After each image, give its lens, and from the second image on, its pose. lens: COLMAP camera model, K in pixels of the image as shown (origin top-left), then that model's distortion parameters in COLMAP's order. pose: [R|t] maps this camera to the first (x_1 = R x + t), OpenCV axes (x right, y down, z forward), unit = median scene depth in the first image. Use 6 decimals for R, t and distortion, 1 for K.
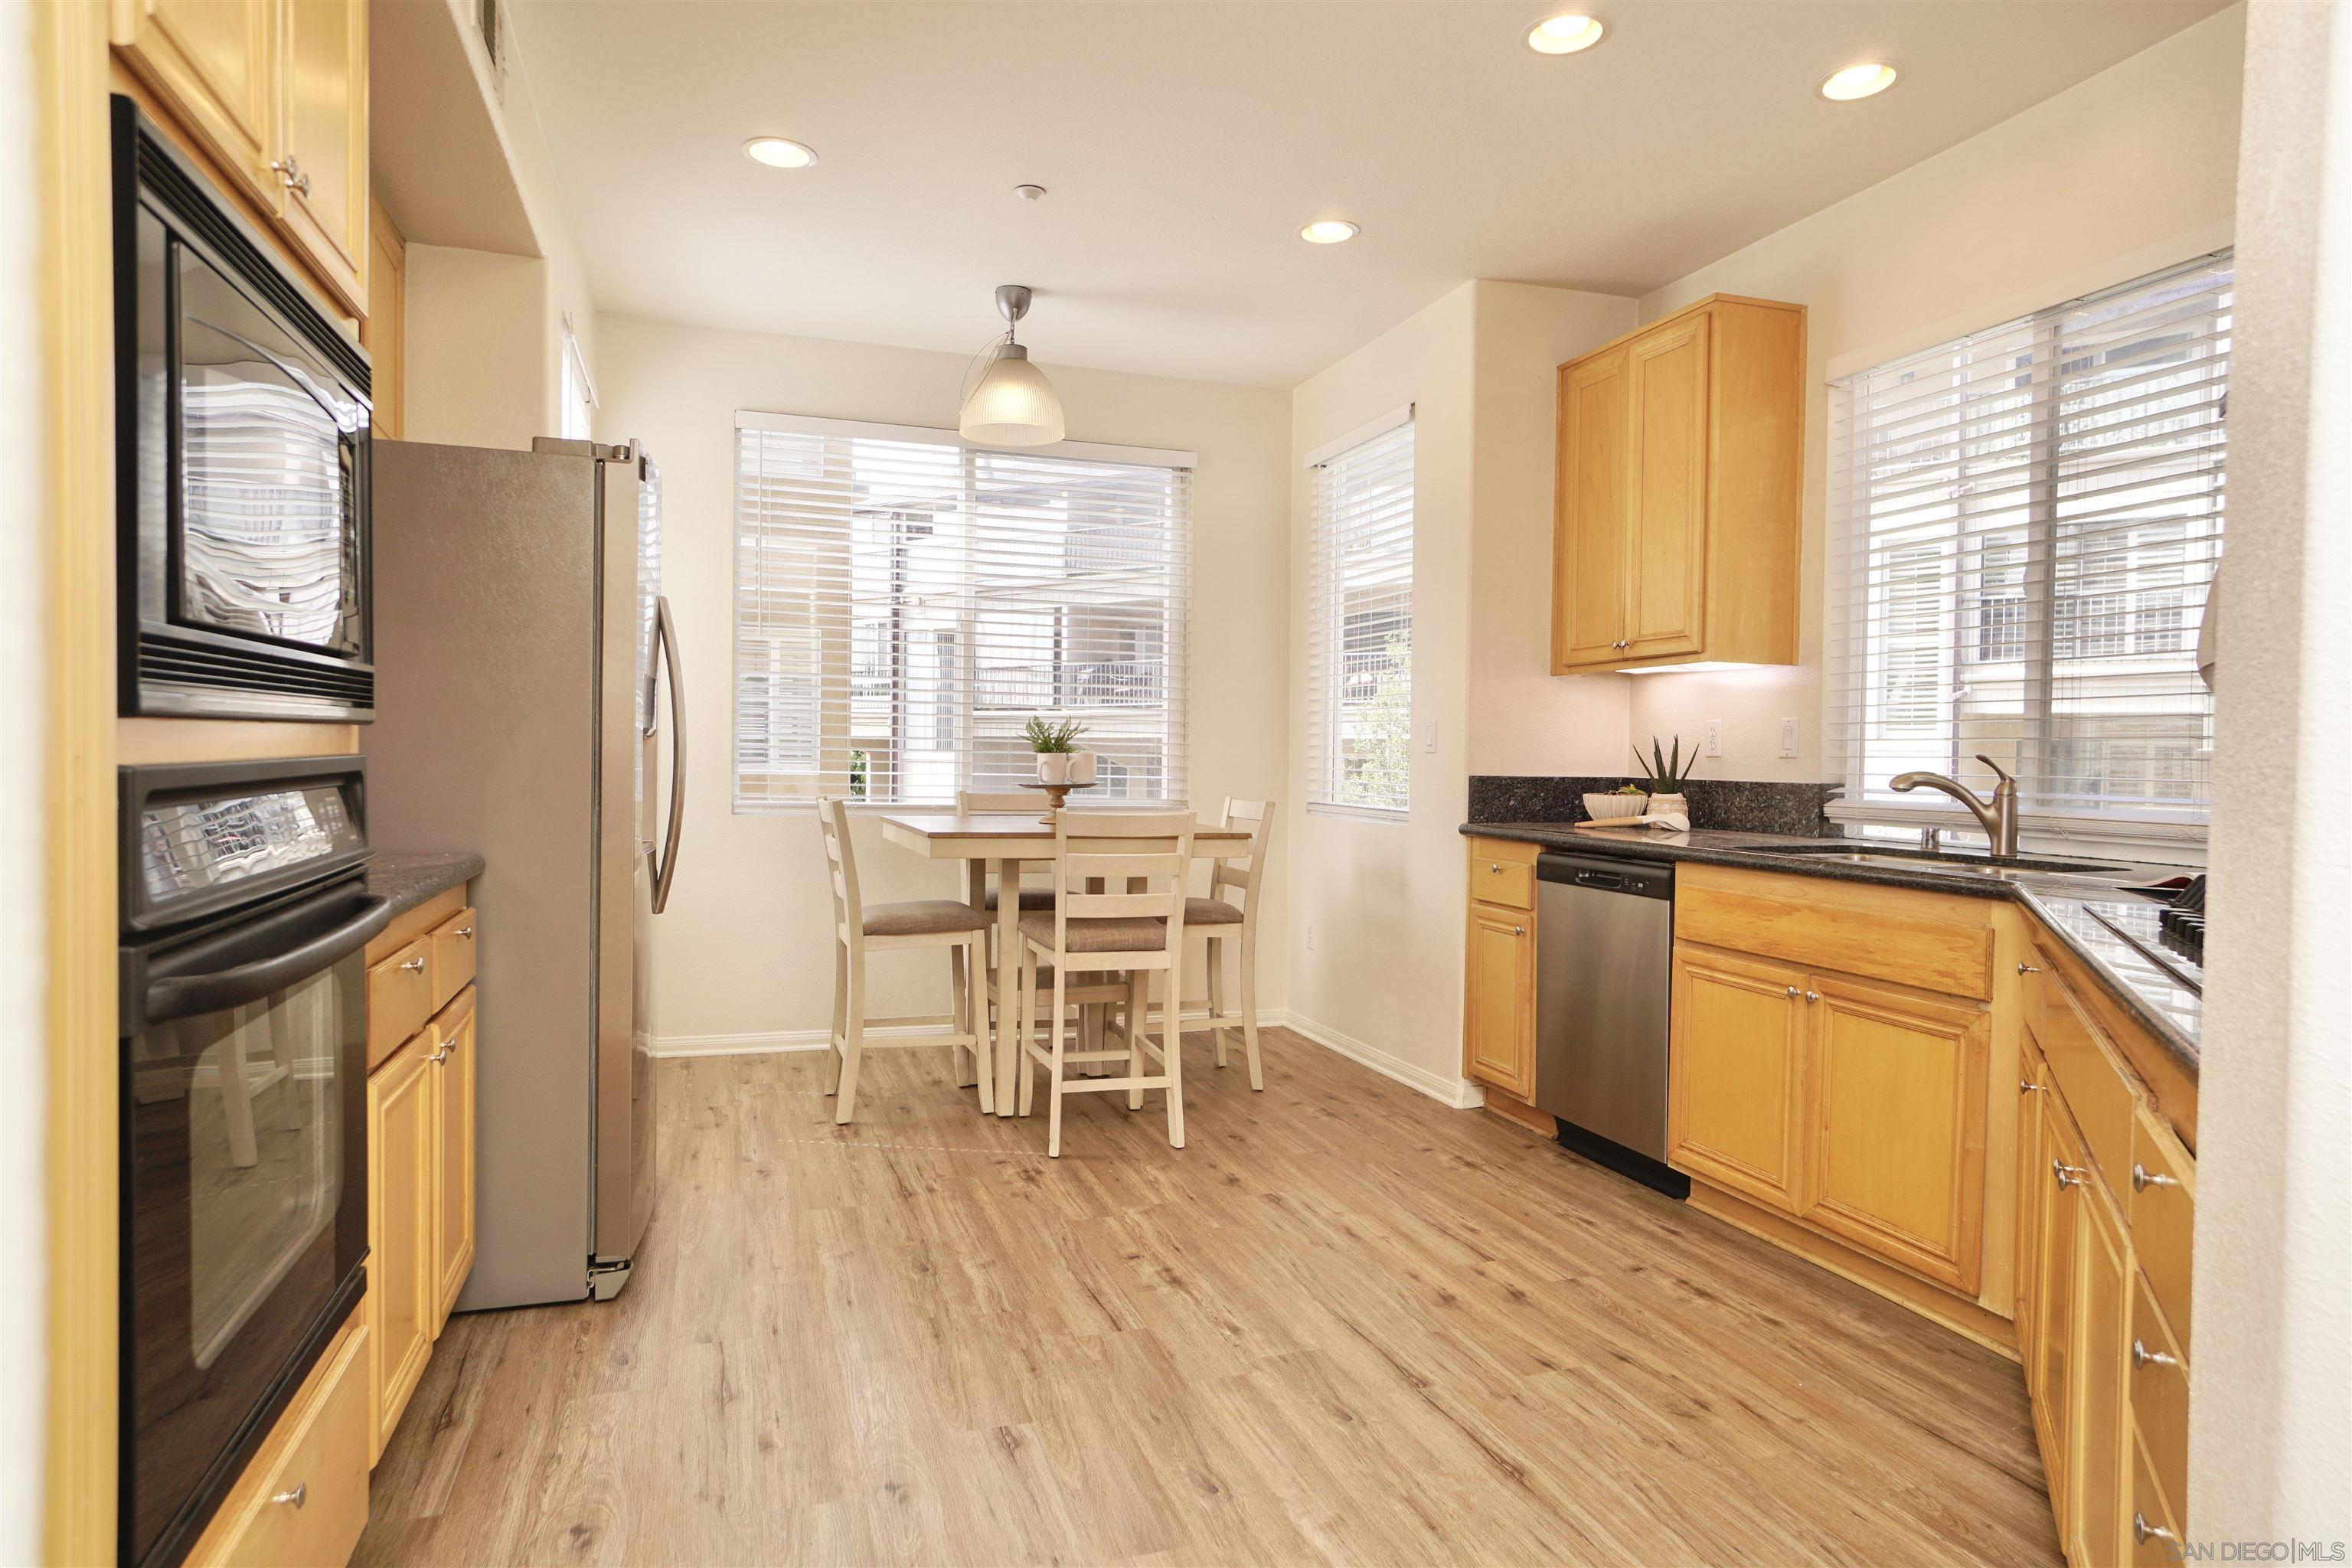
lens RADIAL K [[1398.8, 0, 1188.7], [0, 1398.8, 781.6], [0, 0, 1]] dist [0.013318, 0.004129]
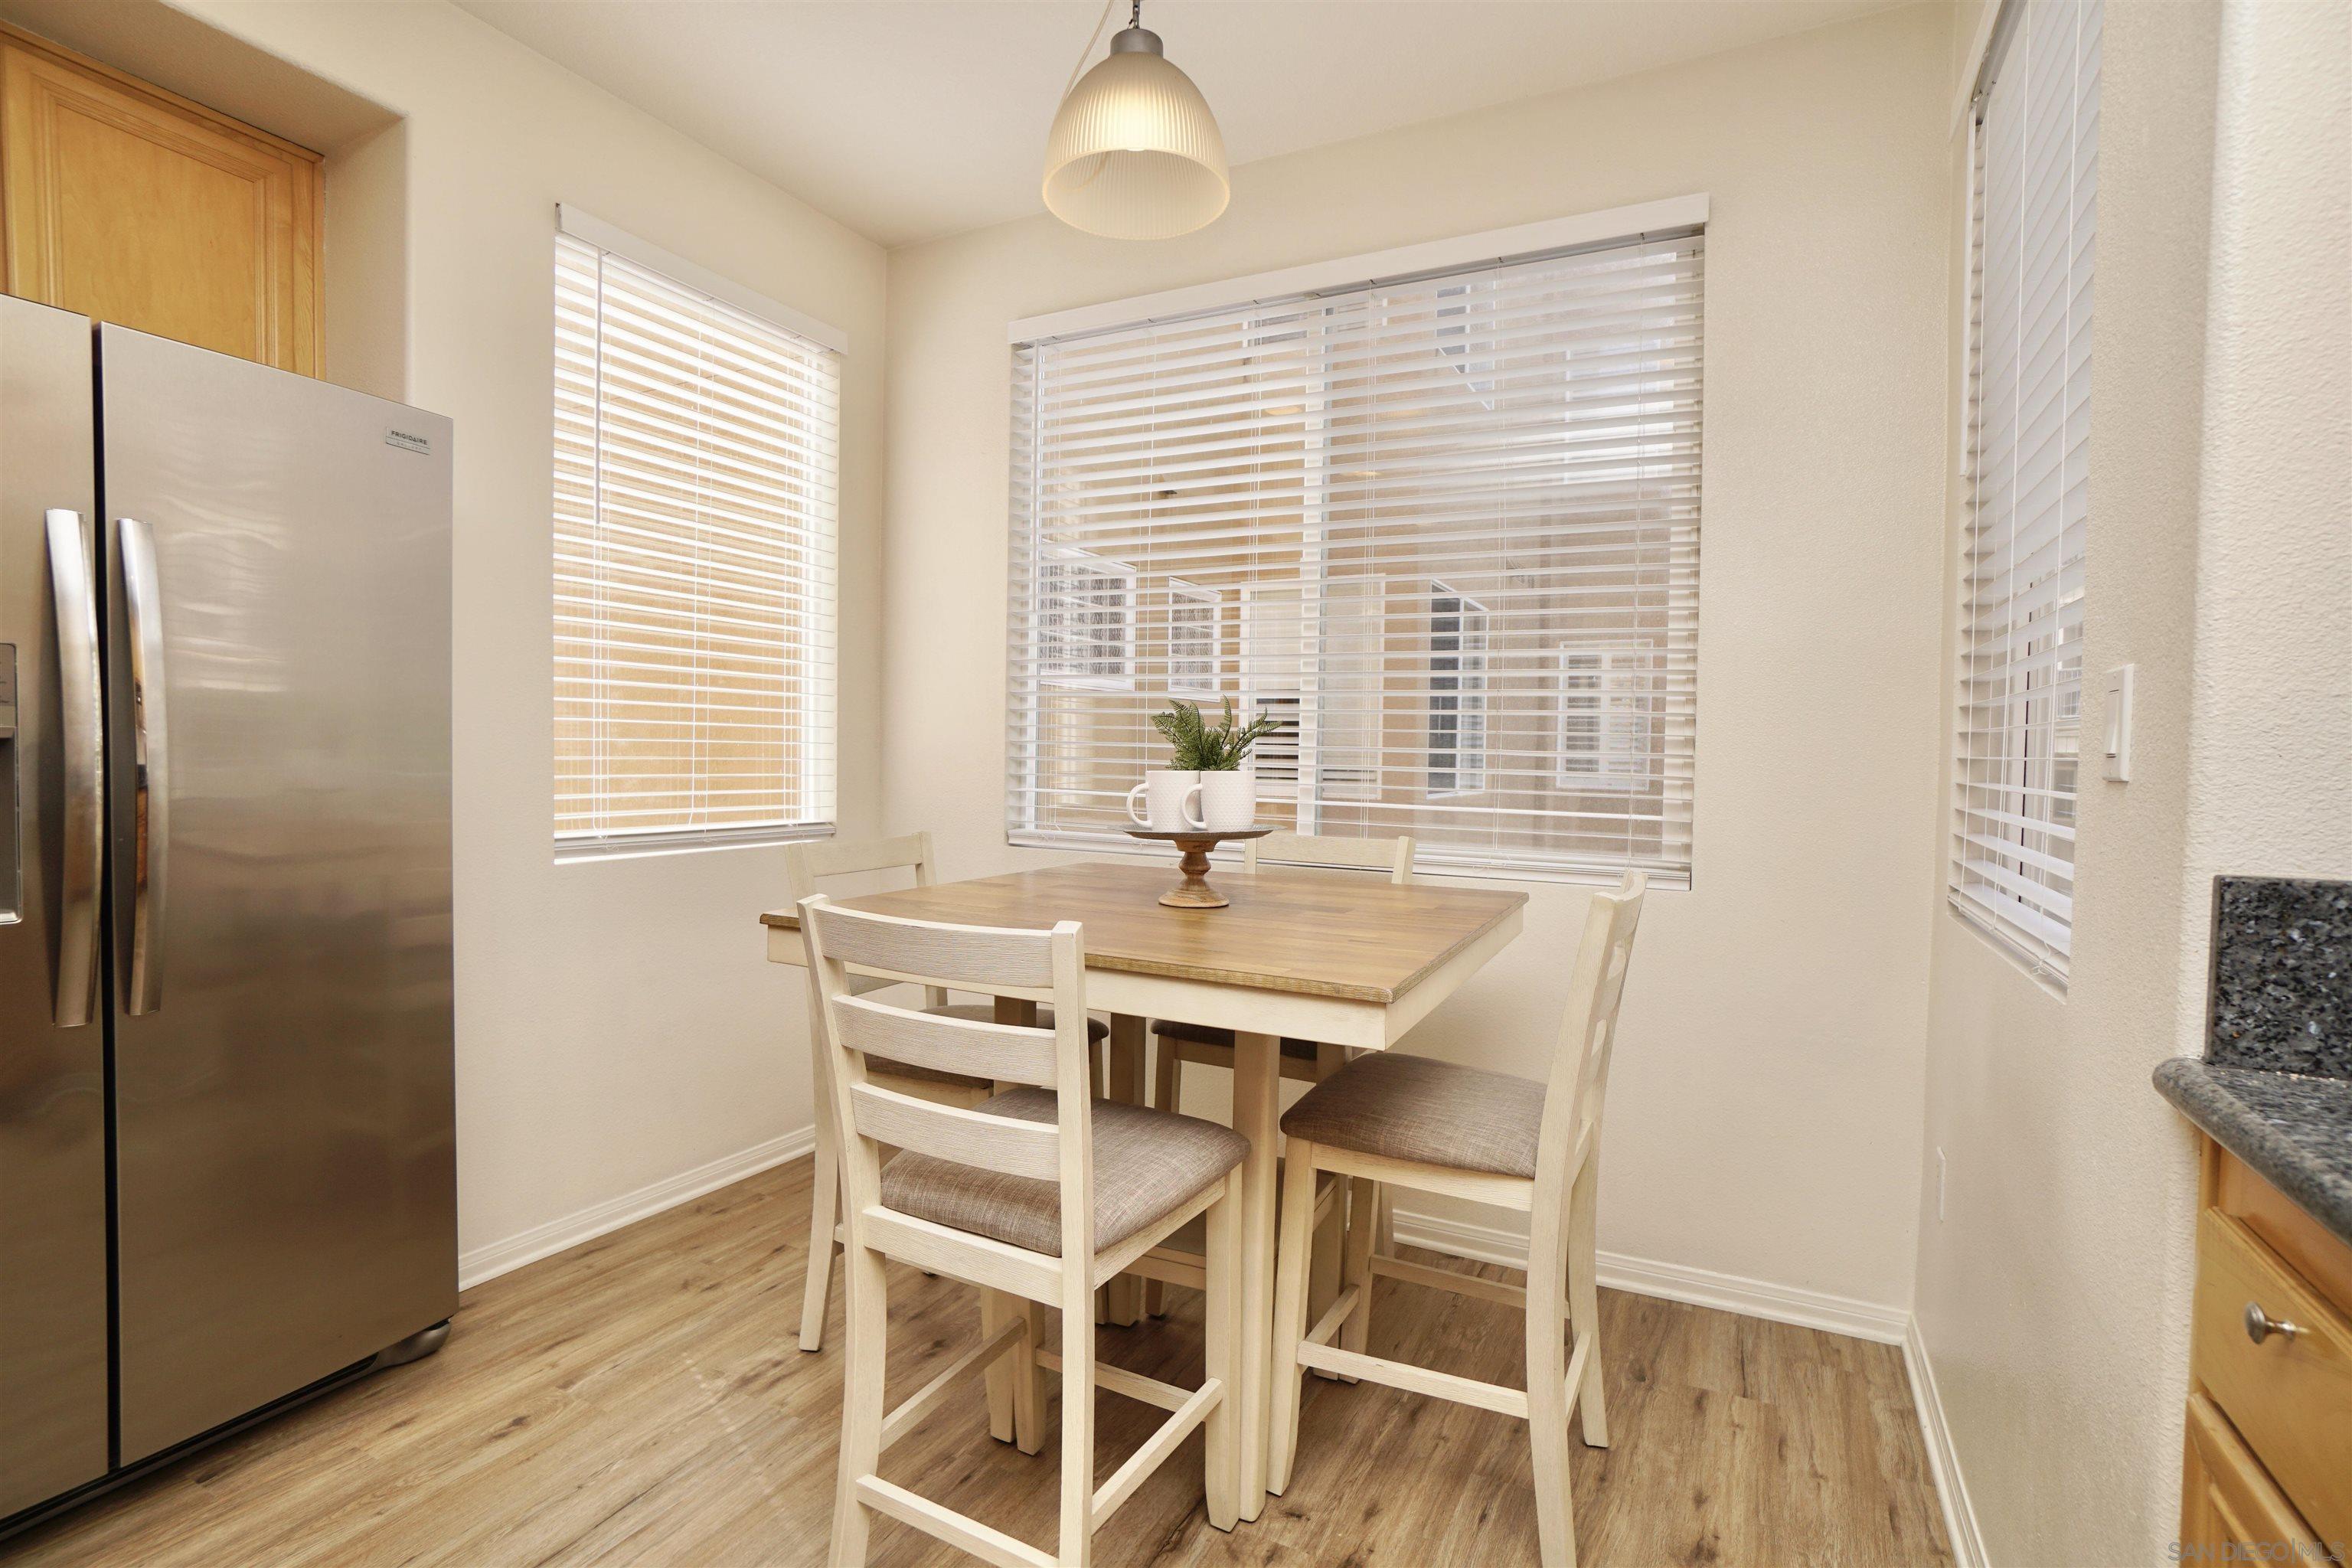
lens RADIAL K [[1112.6, 0, 1175.0], [0, 1112.6, 799.7], [0, 0, 1]] dist [-0.031461, 0.003291]
pose [[0.683413, 0.026447, -0.729553, 0.266615], [-0.020292, 0.999646, 0.017230, -0.022207], [0.729750, 0.003029, 0.683707, 0.907726]]
